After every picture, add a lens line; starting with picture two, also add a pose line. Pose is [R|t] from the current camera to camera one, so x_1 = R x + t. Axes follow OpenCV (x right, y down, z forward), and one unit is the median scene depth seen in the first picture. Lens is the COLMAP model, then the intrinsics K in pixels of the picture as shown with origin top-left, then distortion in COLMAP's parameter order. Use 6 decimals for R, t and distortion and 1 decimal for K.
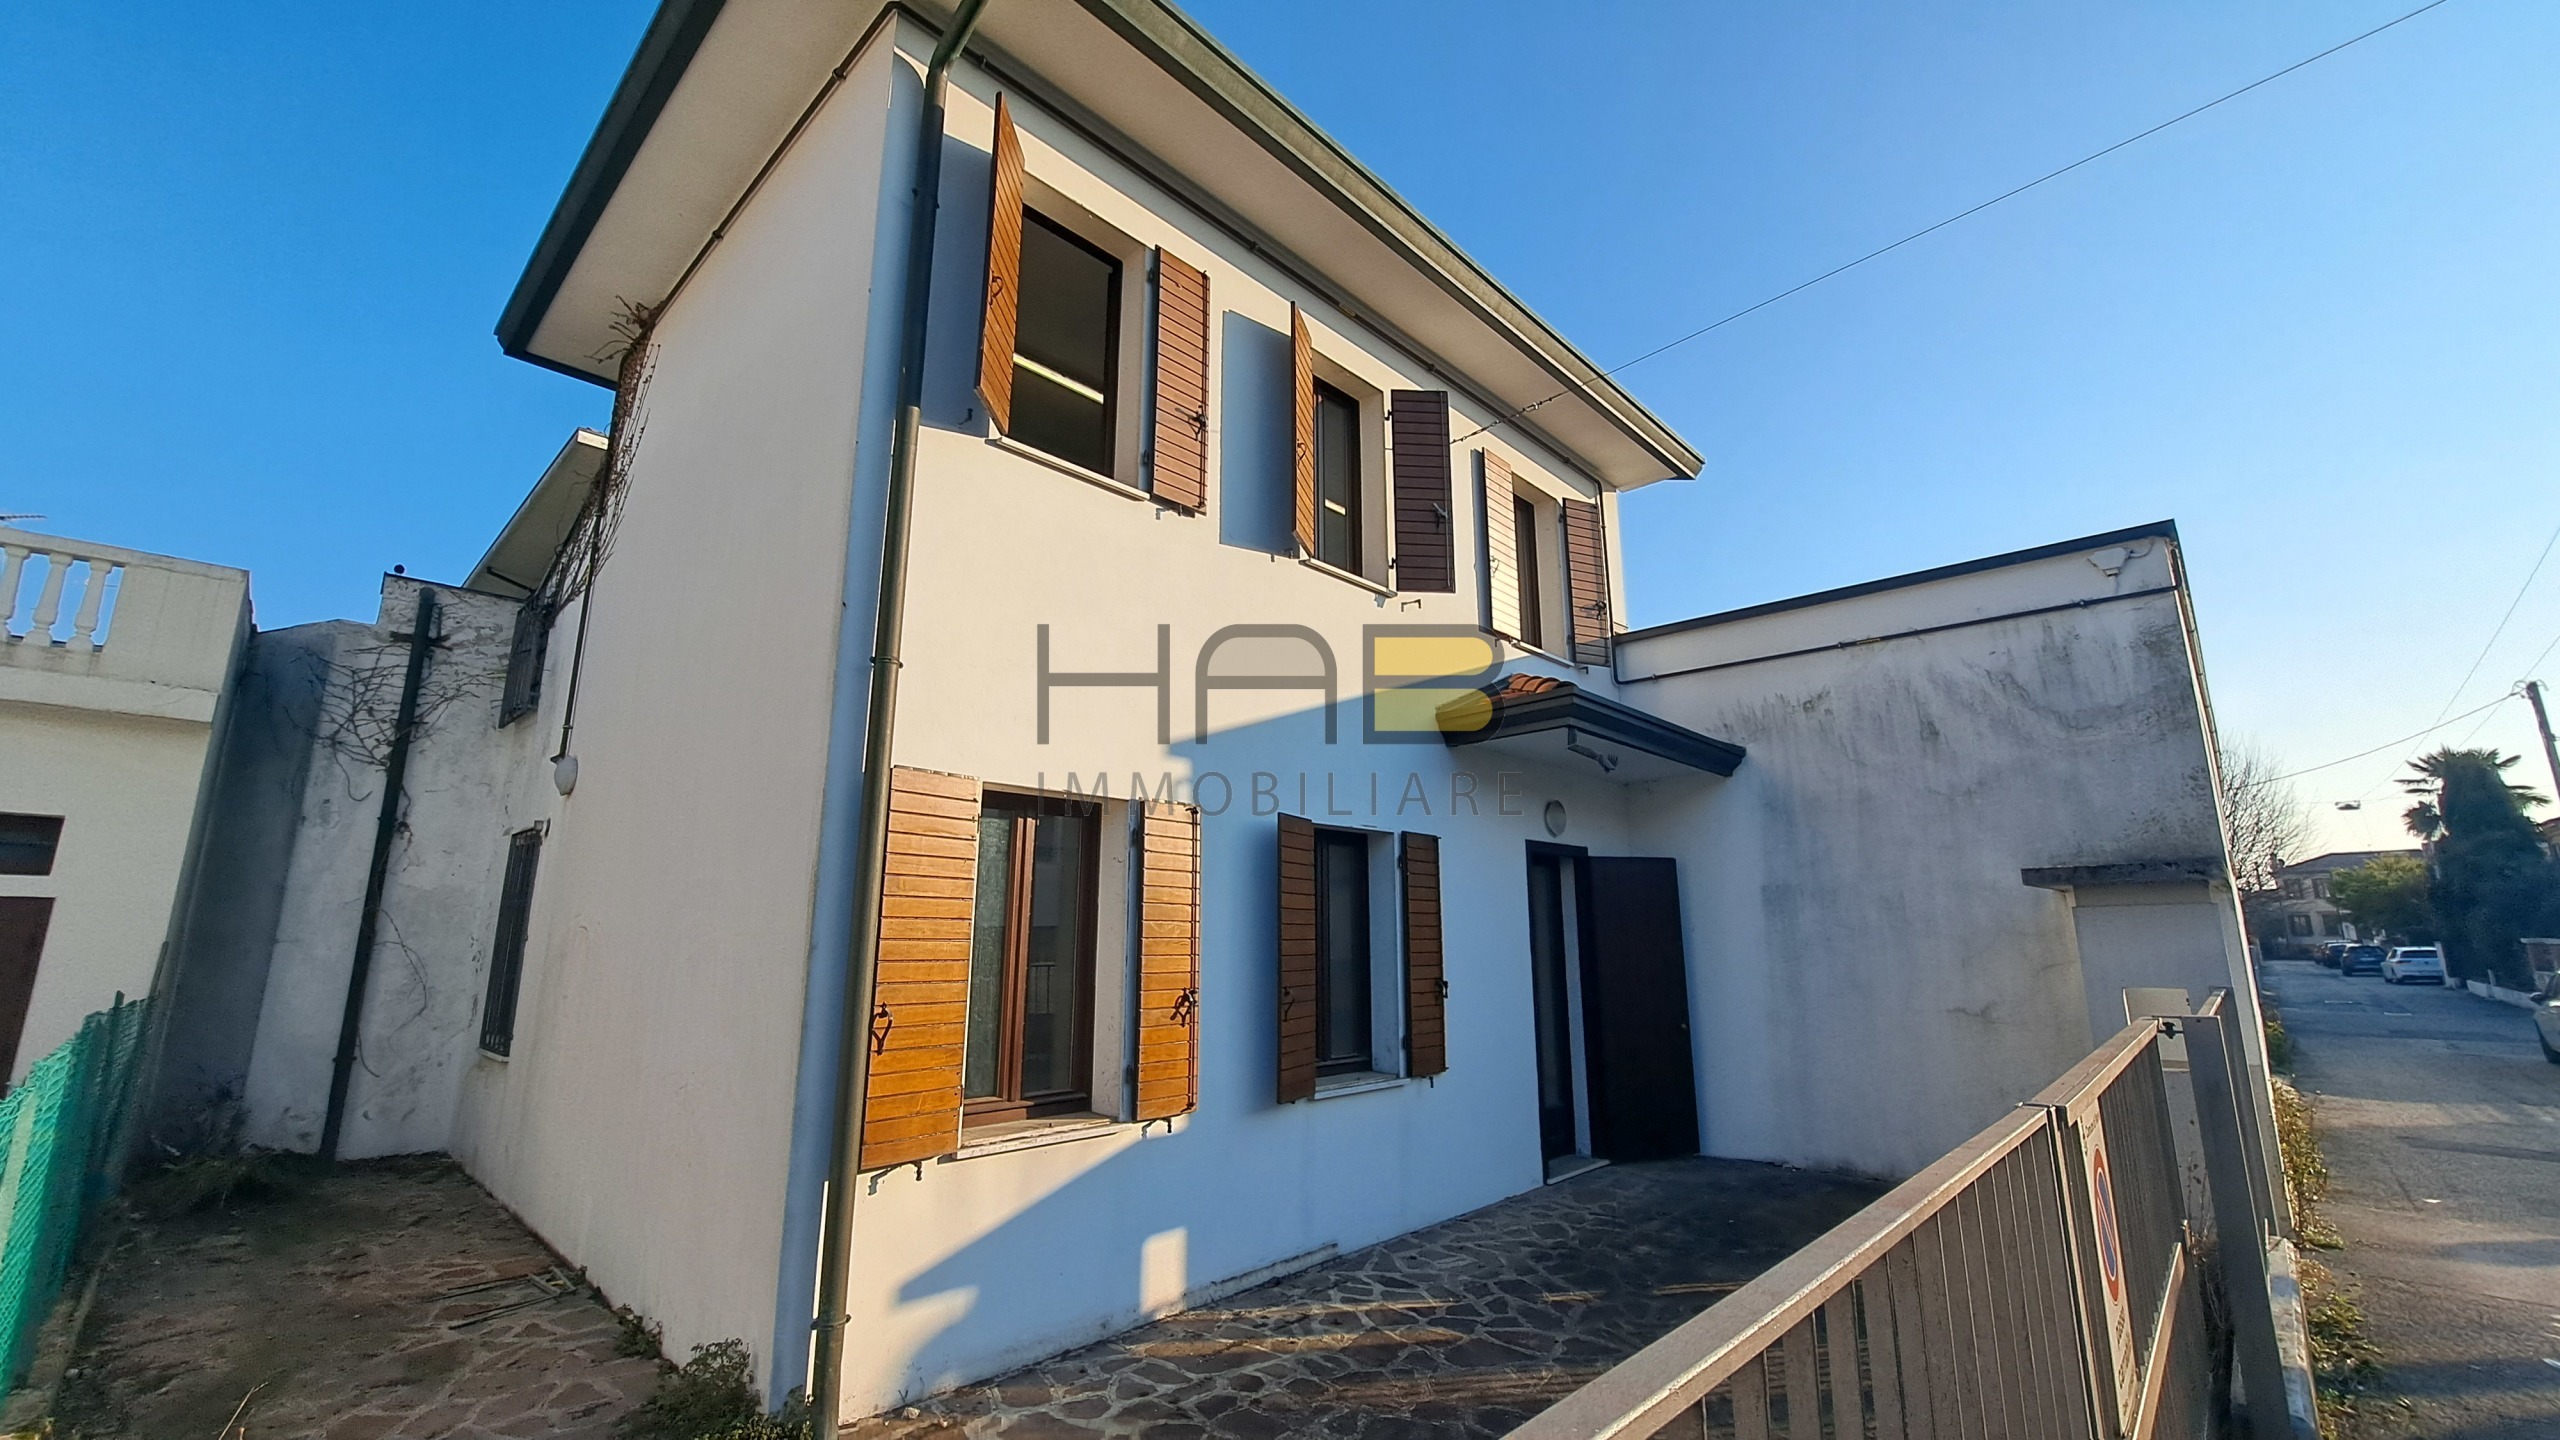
lens RADIAL K [[1015.7, 0, 1277.3], [0, 1015.7, 721.7], [0, 0, 1]] dist [-0.019723, 0.001948]
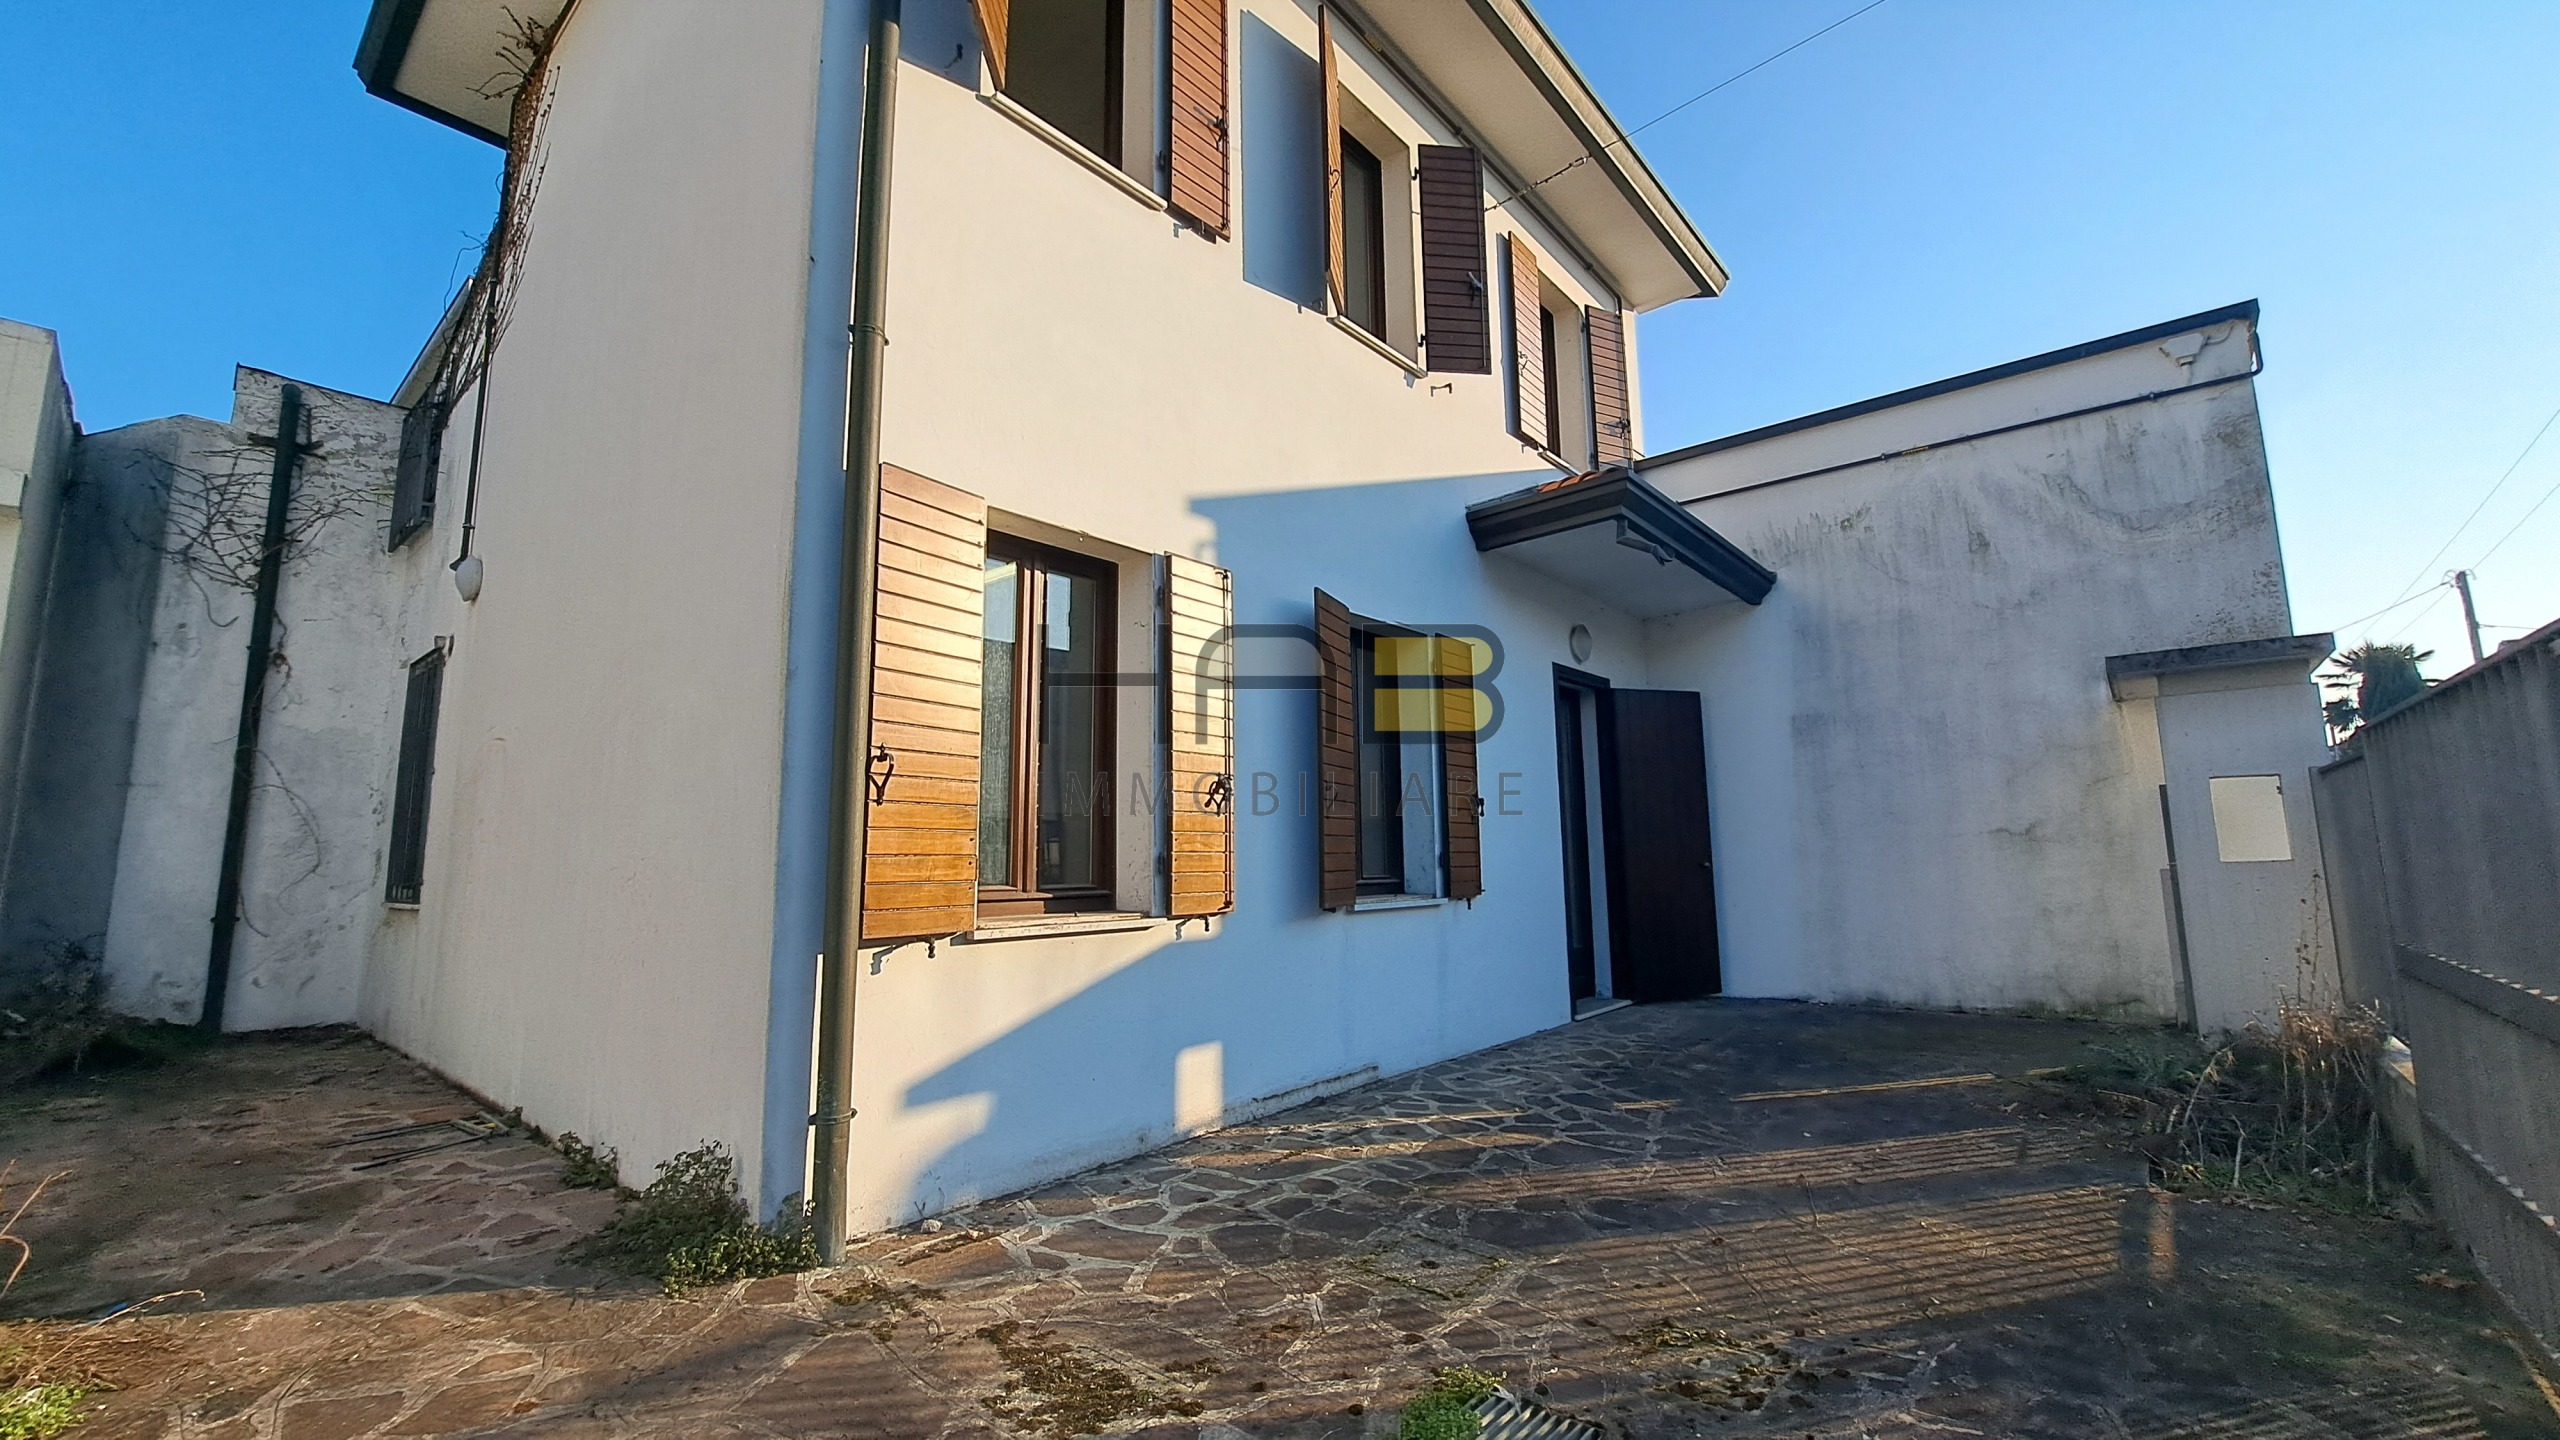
lens RADIAL K [[1015.7, 0, 1282.4], [0, 1015.7, 722.5], [0, 0, 1]] dist [-0.019723, 0.001948]
pose [[0.998204, -0.007585, 0.059424, -0.069457], [0.003247, 0.997344, 0.072761, 0.122446], [-0.059819, -0.072438, 0.995577, 0.102726]]
